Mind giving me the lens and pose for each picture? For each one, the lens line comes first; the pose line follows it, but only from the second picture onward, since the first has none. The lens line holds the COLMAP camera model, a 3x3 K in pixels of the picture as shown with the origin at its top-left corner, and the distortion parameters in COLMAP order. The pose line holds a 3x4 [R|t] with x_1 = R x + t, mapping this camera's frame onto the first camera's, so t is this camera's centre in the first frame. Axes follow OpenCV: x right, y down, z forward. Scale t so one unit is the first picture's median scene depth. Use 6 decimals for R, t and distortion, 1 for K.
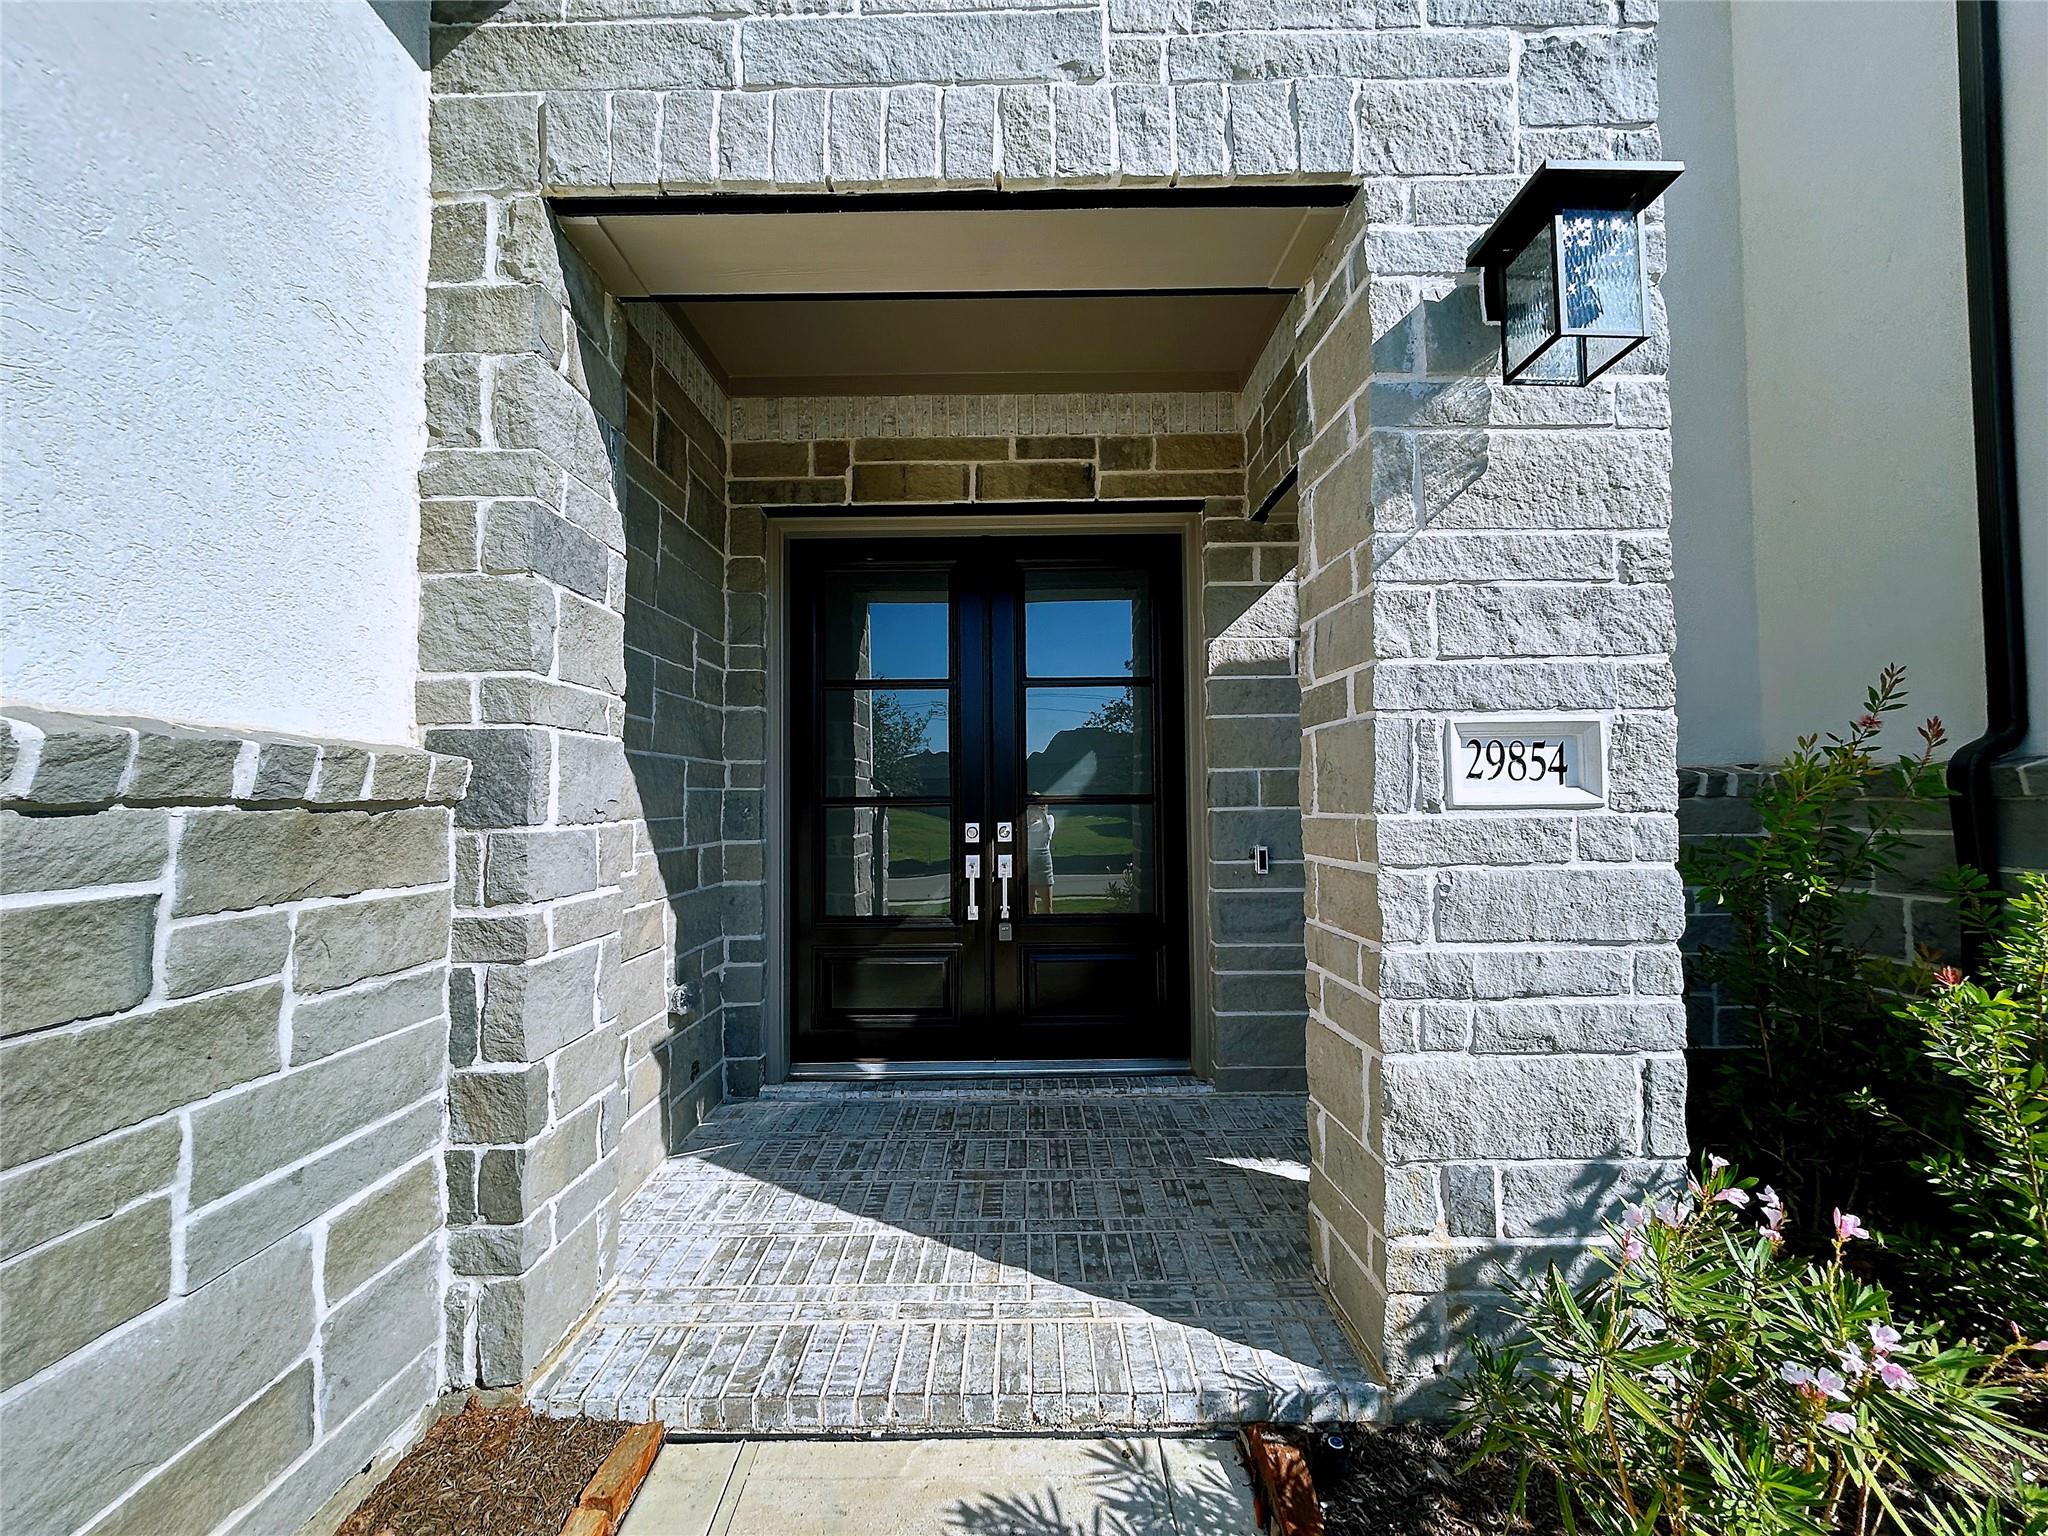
lens RADIAL K [[827.2, 0, 1019.1], [0, 827.2, 766.9], [0, 0, 1]] dist [0.001224, -0.000022]
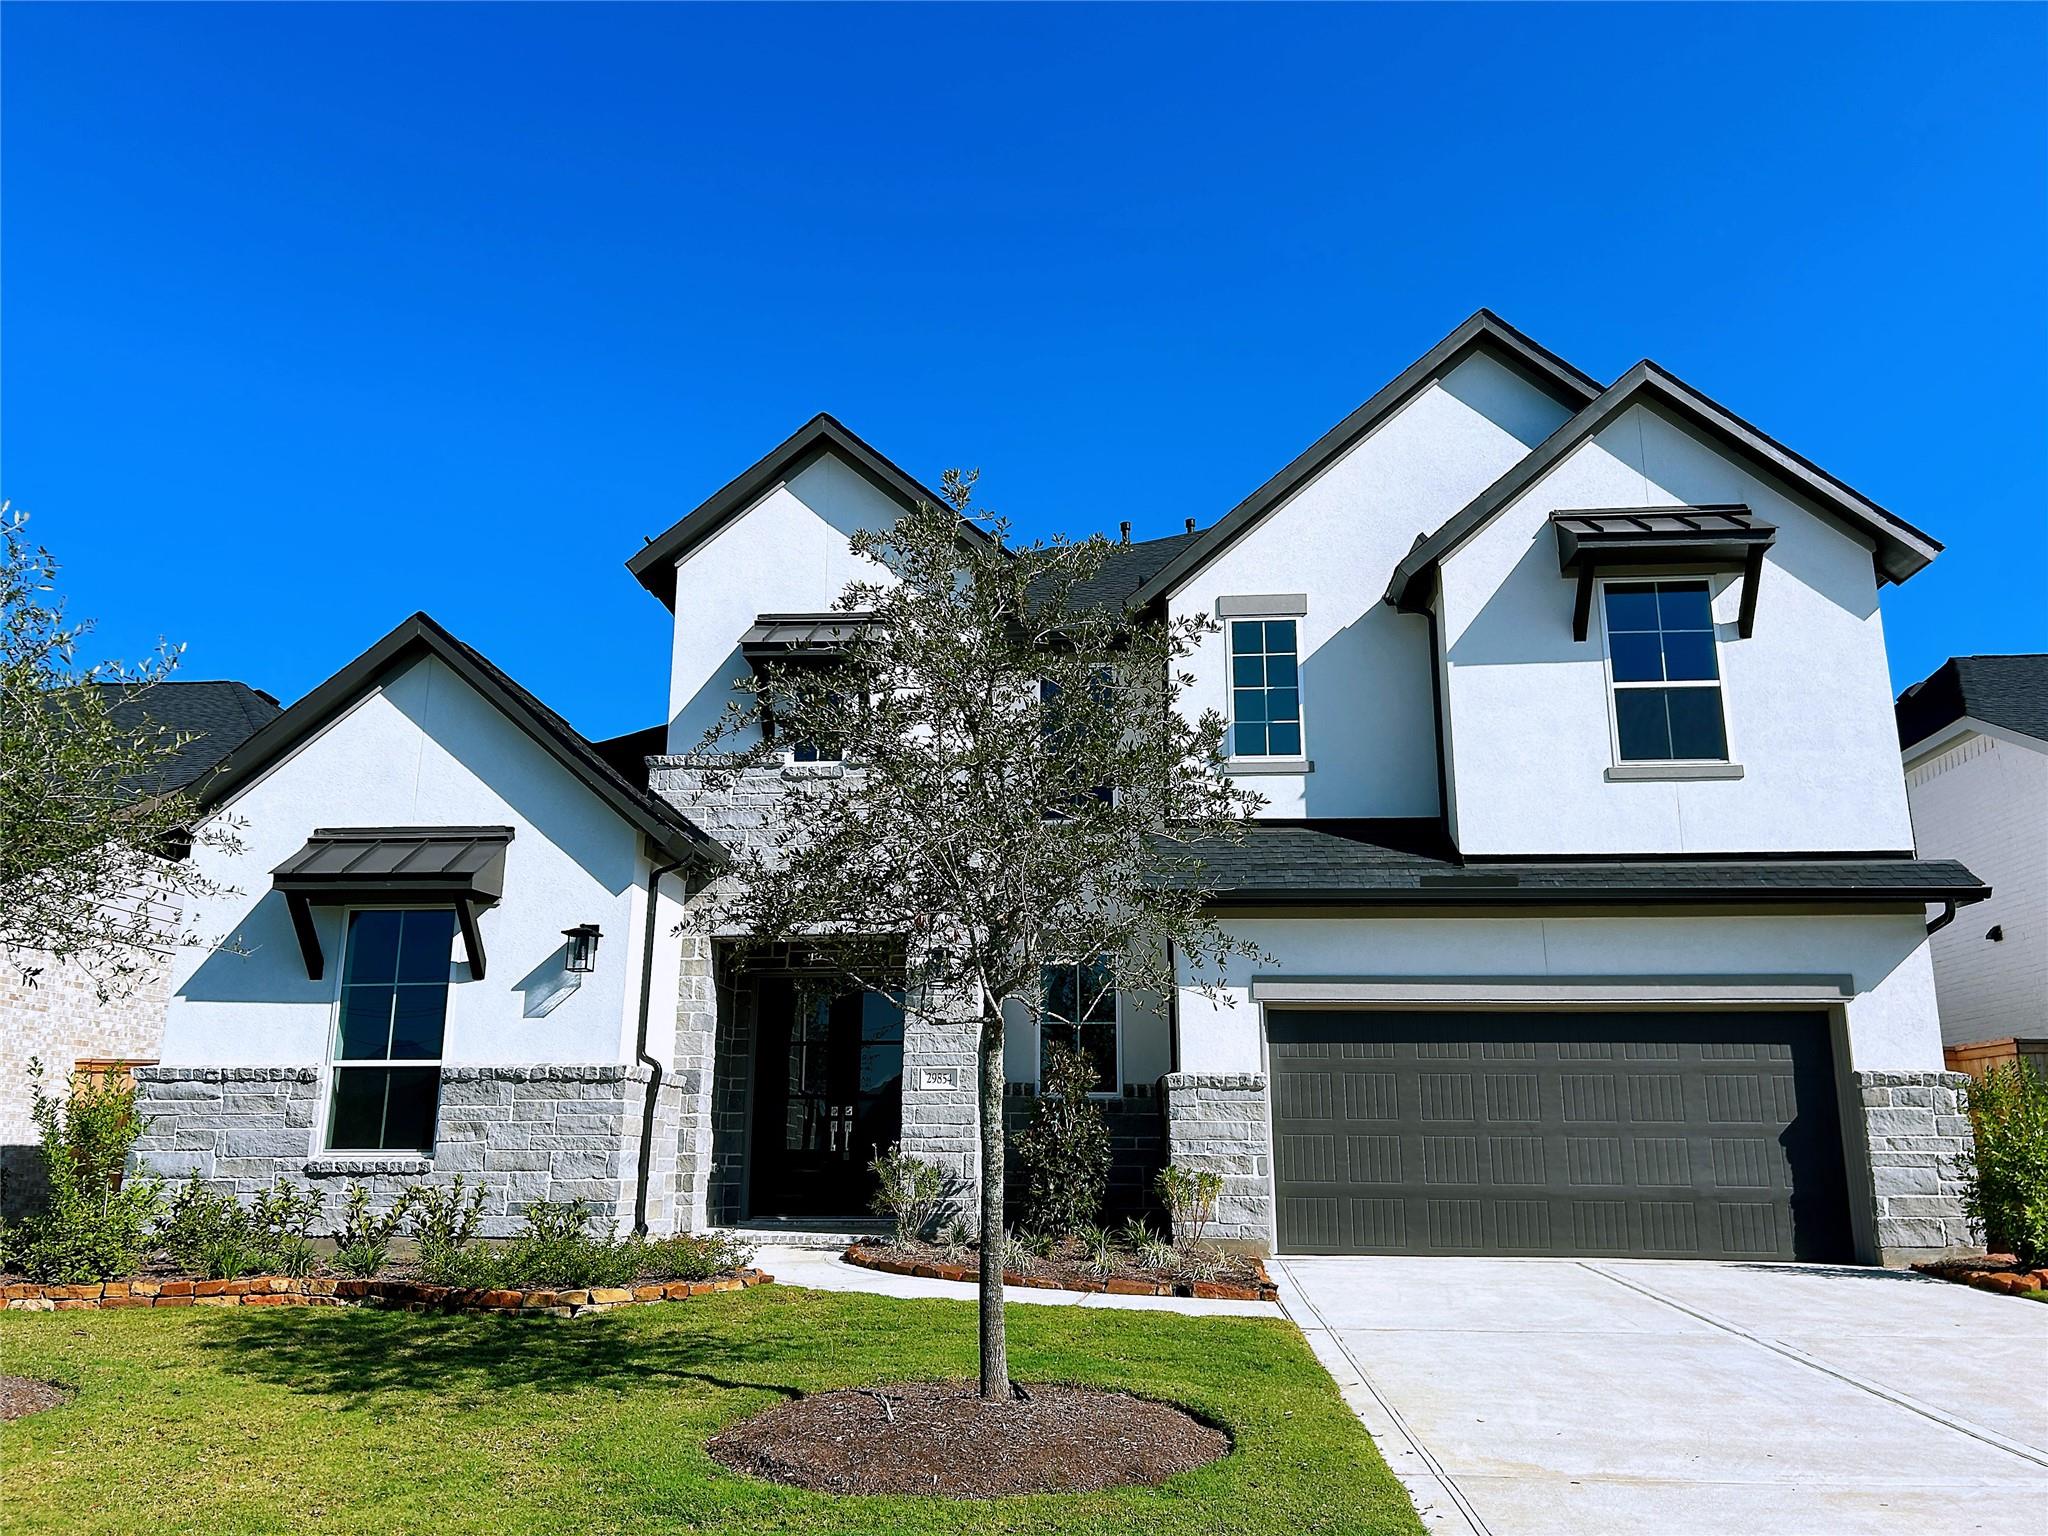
lens RADIAL K [[1541.2, 0, 1024.0], [0, 1541.2, 768.0], [0, 0, 1]] dist [0.088755, -0.000724]
pose [[0.996673, -0.006286, -0.081260, 1.622896], [-0.010896, 0.977795, -0.209279, 0.086848], [0.080771, 0.209468, 0.974474, -6.584232]]
